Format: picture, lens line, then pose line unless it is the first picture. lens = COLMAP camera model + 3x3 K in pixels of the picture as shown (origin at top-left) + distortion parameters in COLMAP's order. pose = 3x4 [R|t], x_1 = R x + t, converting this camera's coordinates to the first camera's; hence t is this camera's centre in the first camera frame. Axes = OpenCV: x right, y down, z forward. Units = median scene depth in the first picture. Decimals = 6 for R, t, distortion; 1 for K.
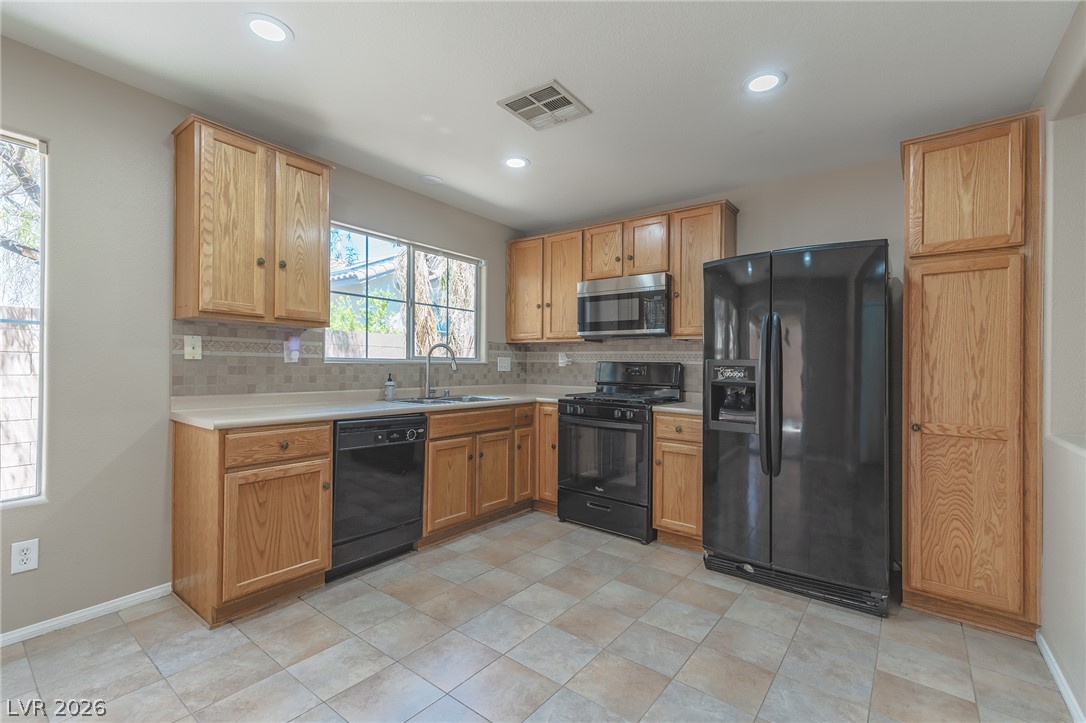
lens RADIAL K [[489.2, 0, 536.3], [0, 489.2, 363.7], [0, 0, 1]] dist [0.046136, 0.000077]
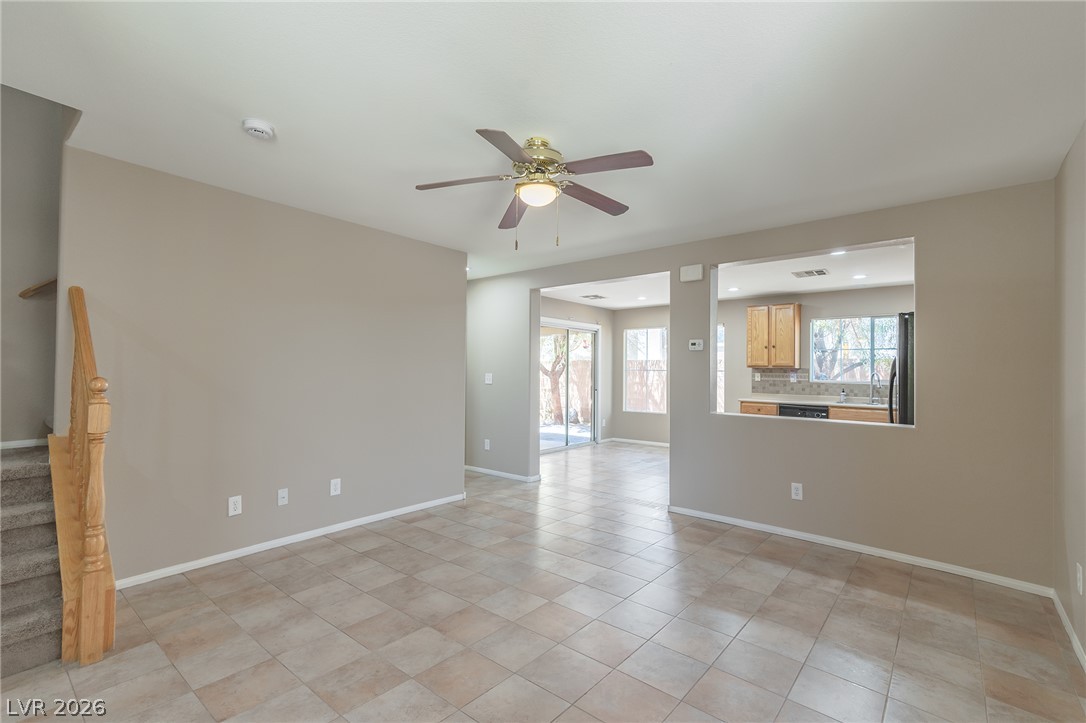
lens RADIAL K [[489.2, 0, 551.4], [0, 489.2, 370.1], [0, 0, 1]] dist [0.046136, 0.000077]
pose [[-0.031201, -0.015759, -0.999389, 2.122473], [-0.009878, 0.999832, -0.015457, -0.014380], [0.999464, 0.009390, -0.031352, -0.133255]]
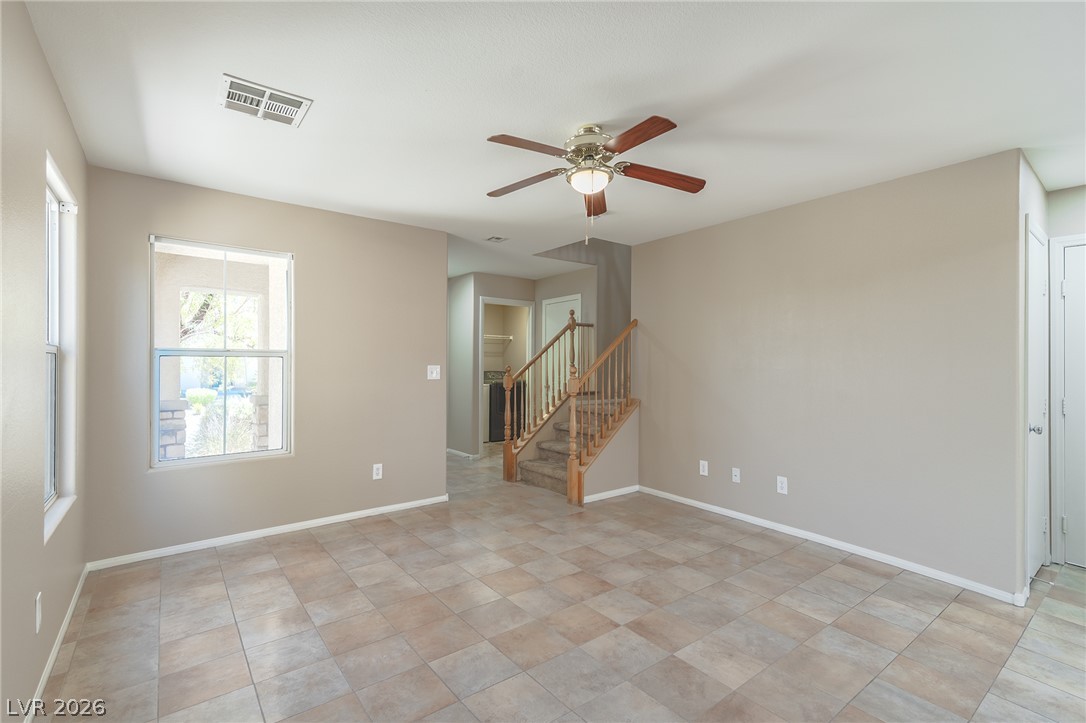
lens RADIAL K [[536.0, 0, 541.2], [0, 536.0, 342.5], [0, 0, 1]] dist [0.084923, 0.002251]
pose [[-0.973915, -0.026813, 0.225321, 1.071119], [-0.029976, 0.999494, -0.010627, -0.053629], [-0.224922, -0.017104, -0.974227, 0.816040]]
